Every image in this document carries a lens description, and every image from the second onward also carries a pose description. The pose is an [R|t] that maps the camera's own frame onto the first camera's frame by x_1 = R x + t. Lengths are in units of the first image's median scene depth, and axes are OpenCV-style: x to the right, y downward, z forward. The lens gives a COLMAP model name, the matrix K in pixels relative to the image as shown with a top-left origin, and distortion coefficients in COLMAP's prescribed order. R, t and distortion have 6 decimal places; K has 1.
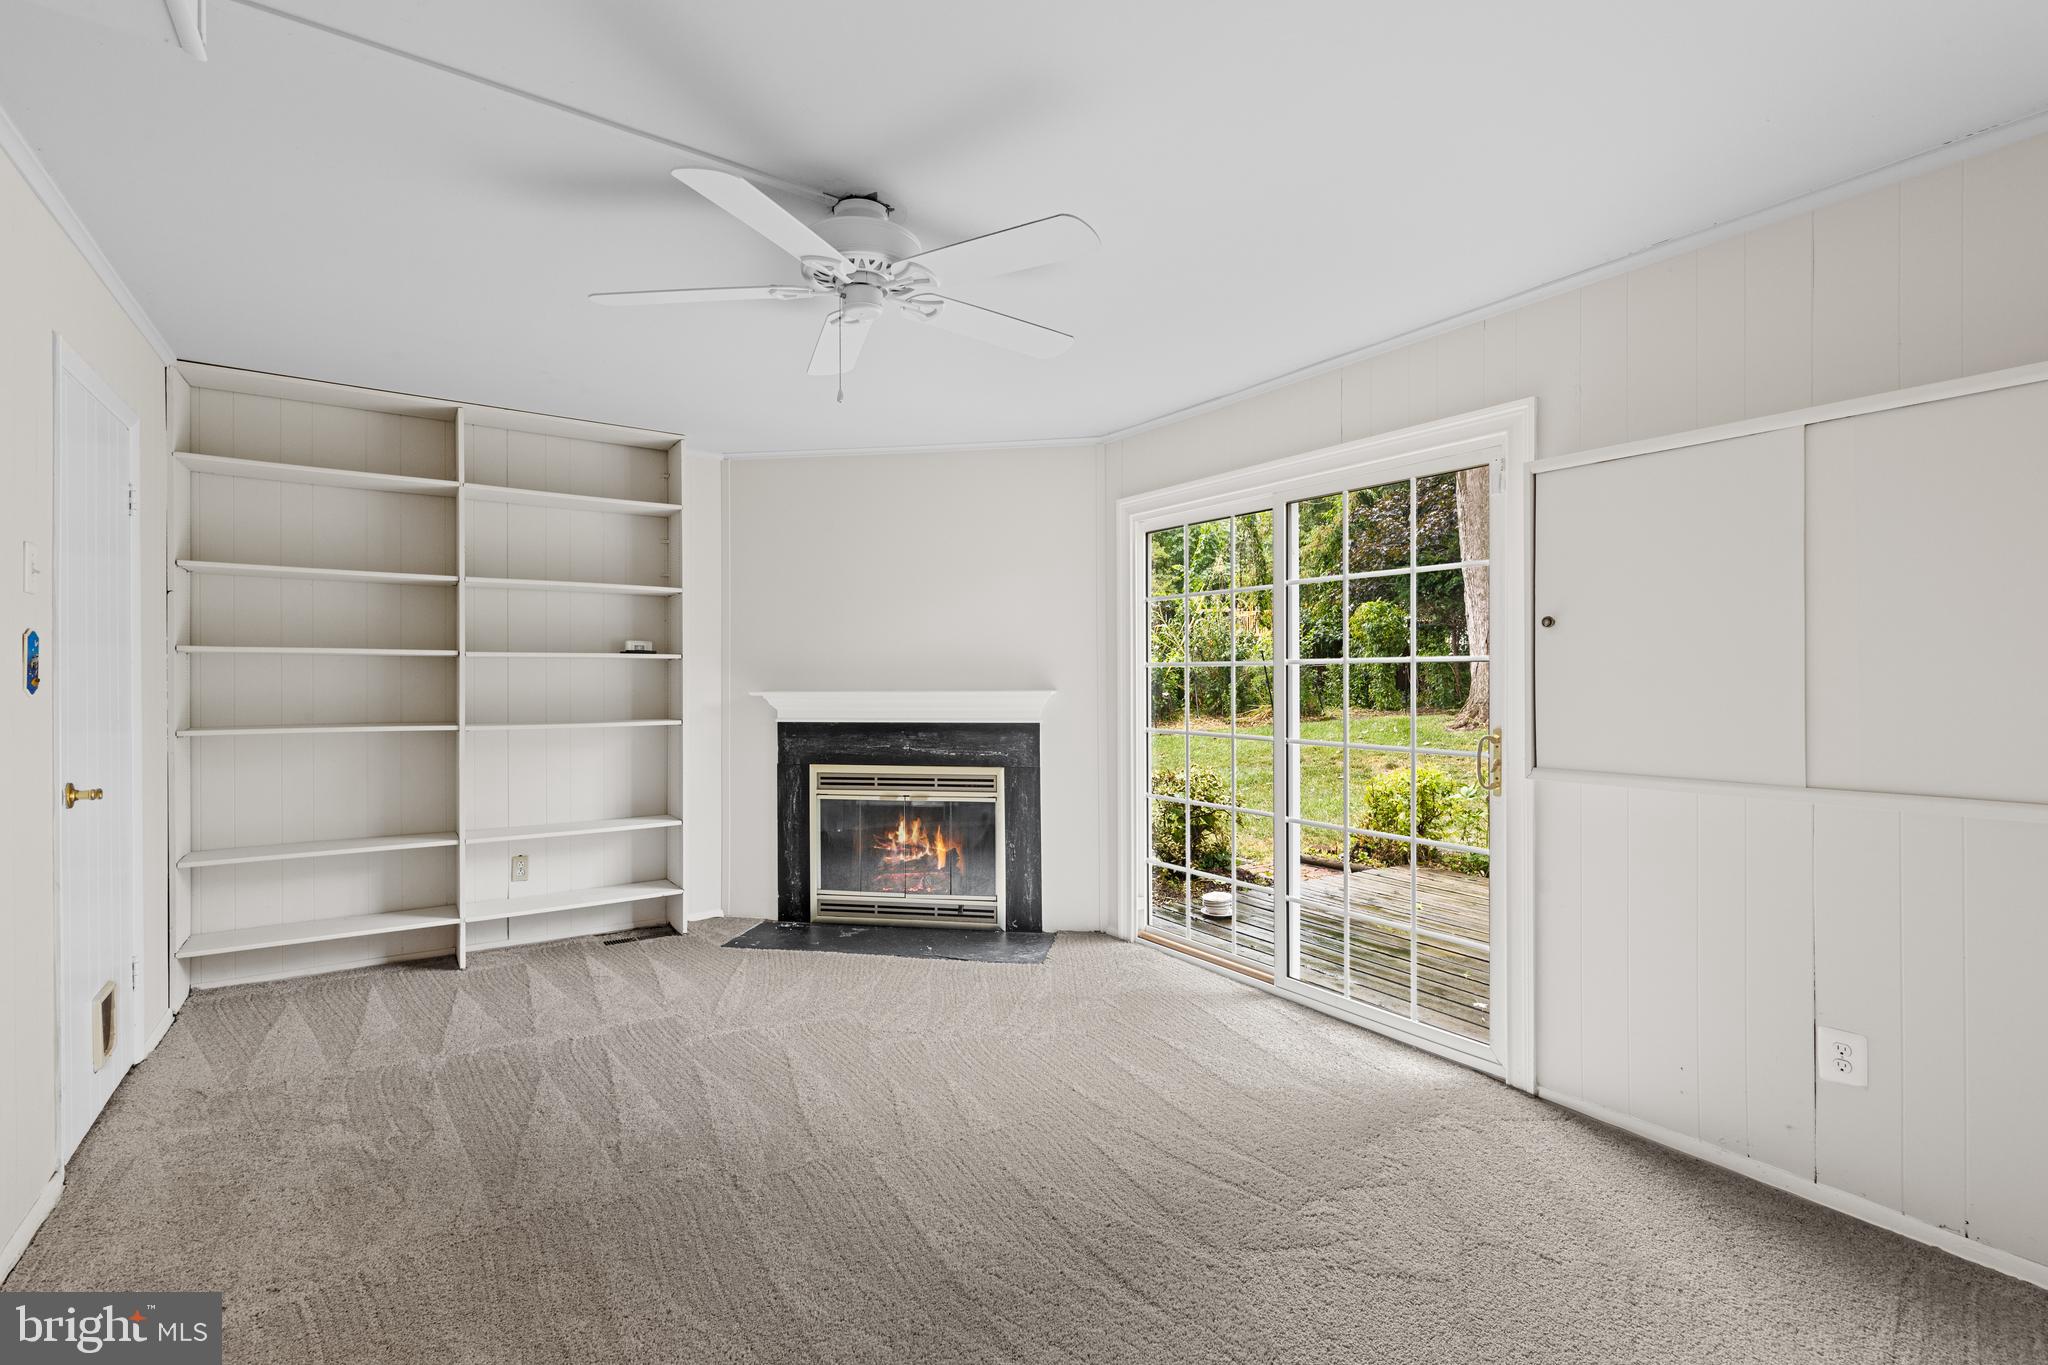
lens RADIAL K [[920.2, 0, 1029.3], [0, 920.2, 679.2], [0, 0, 1]] dist [0.004955, -0.000356]
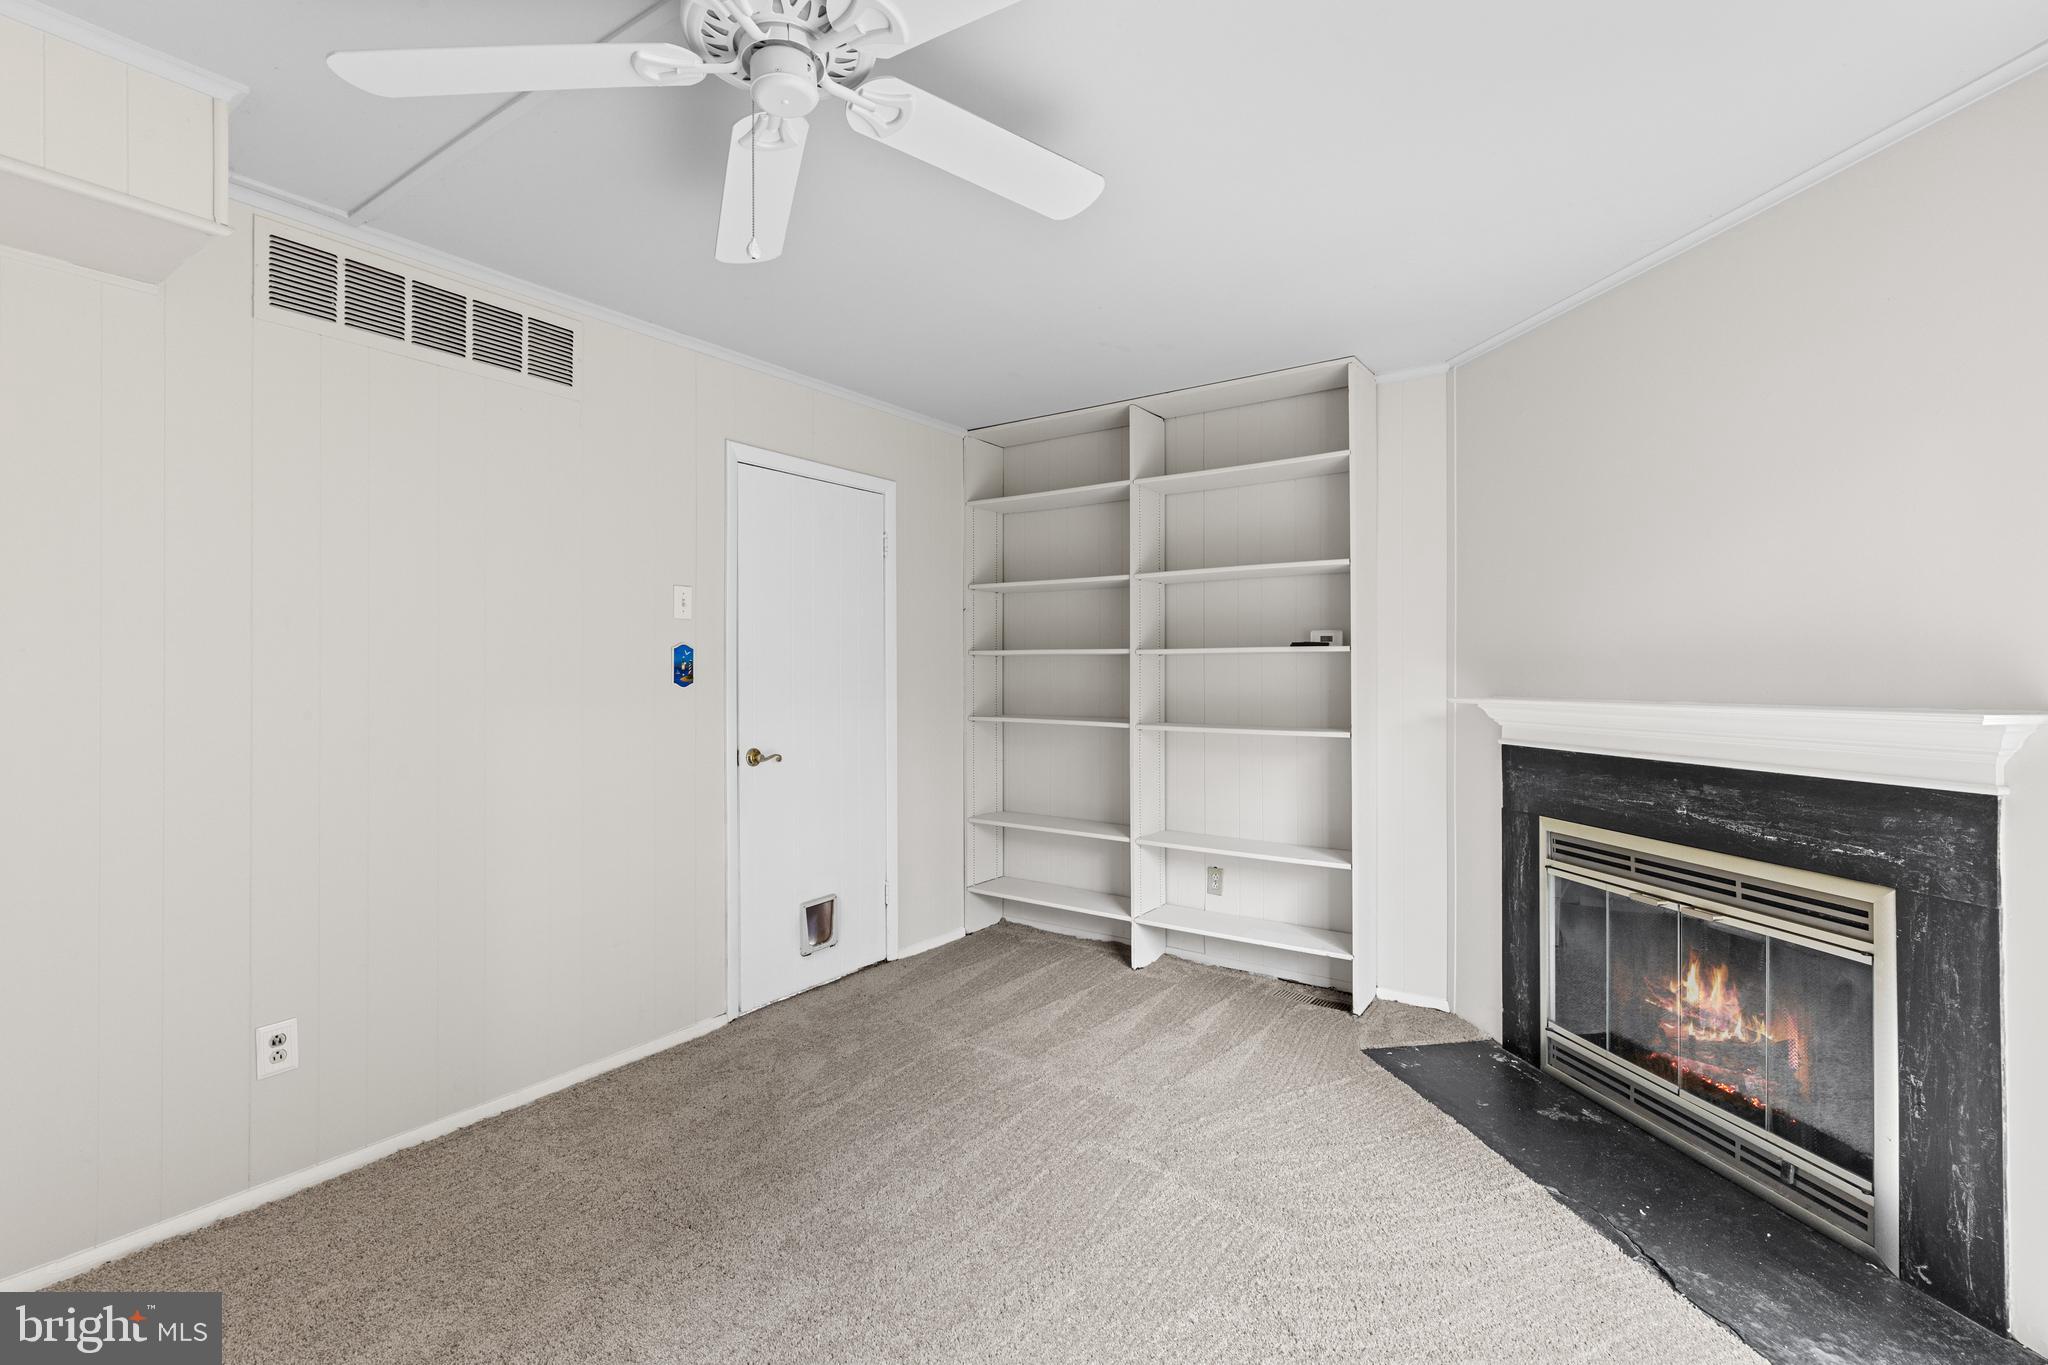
lens RADIAL K [[920.2, 0, 1020.8], [0, 920.2, 671.6], [0, 0, 1]] dist [0.004955, -0.000356]
pose [[0.339775, -0.000141, -0.940507, 0.238884], [-0.002495, 0.999996, -0.001051, -0.003946], [0.940503, 0.002704, 0.339774, 0.474443]]
